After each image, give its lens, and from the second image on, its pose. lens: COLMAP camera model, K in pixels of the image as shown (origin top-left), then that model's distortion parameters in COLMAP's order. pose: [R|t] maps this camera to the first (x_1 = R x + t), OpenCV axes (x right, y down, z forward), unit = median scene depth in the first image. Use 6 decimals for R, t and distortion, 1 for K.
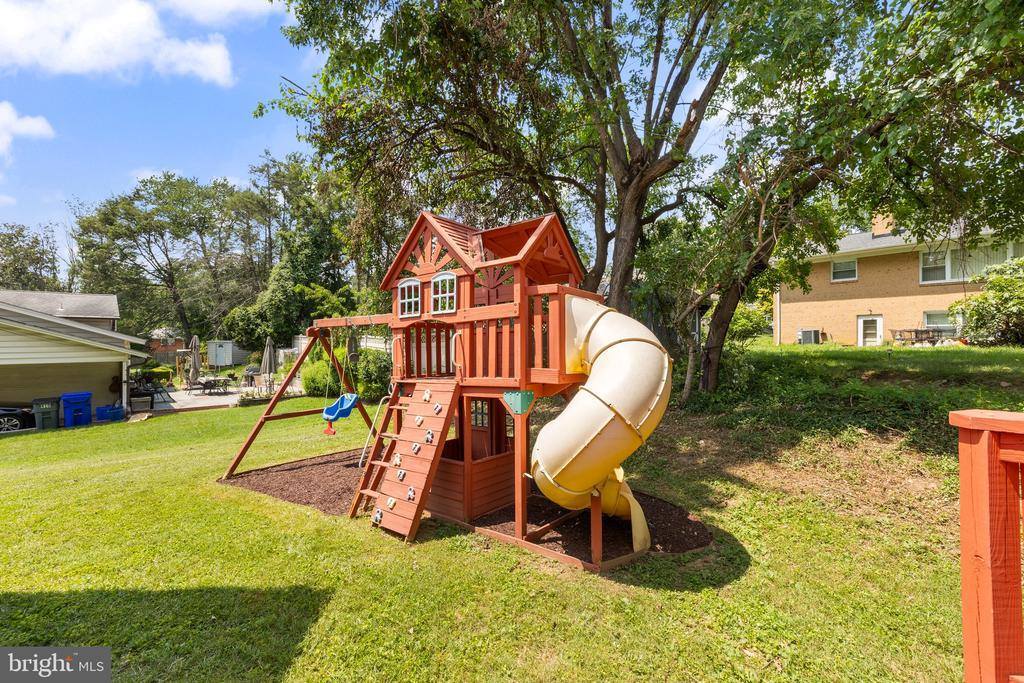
lens RADIAL K [[435.4, 0, 510.9], [0, 435.4, 337.4], [0, 0, 1]] dist [0.002723, -0.000240]
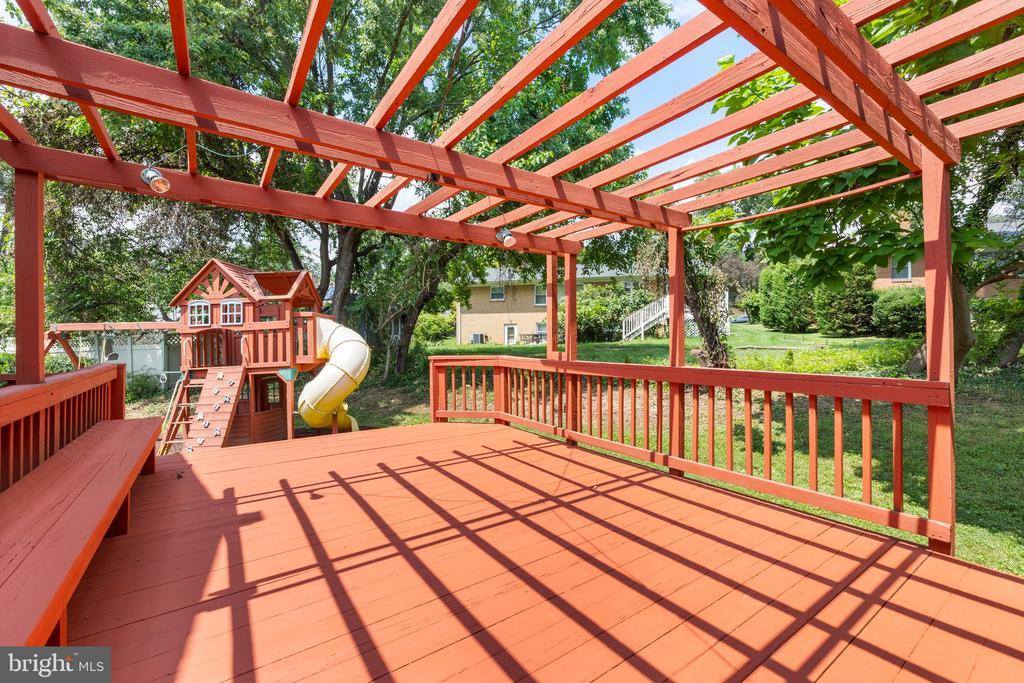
lens RADIAL K [[435.4, 0, 512.6], [0, 435.4, 338.5], [0, 0, 1]] dist [0.002723, -0.000240]
pose [[0.805123, -0.000908, 0.593107, -0.269941], [0.001730, 0.999998, -0.000818, -0.000683], [-0.593105, 0.001685, 0.805123, -0.902561]]
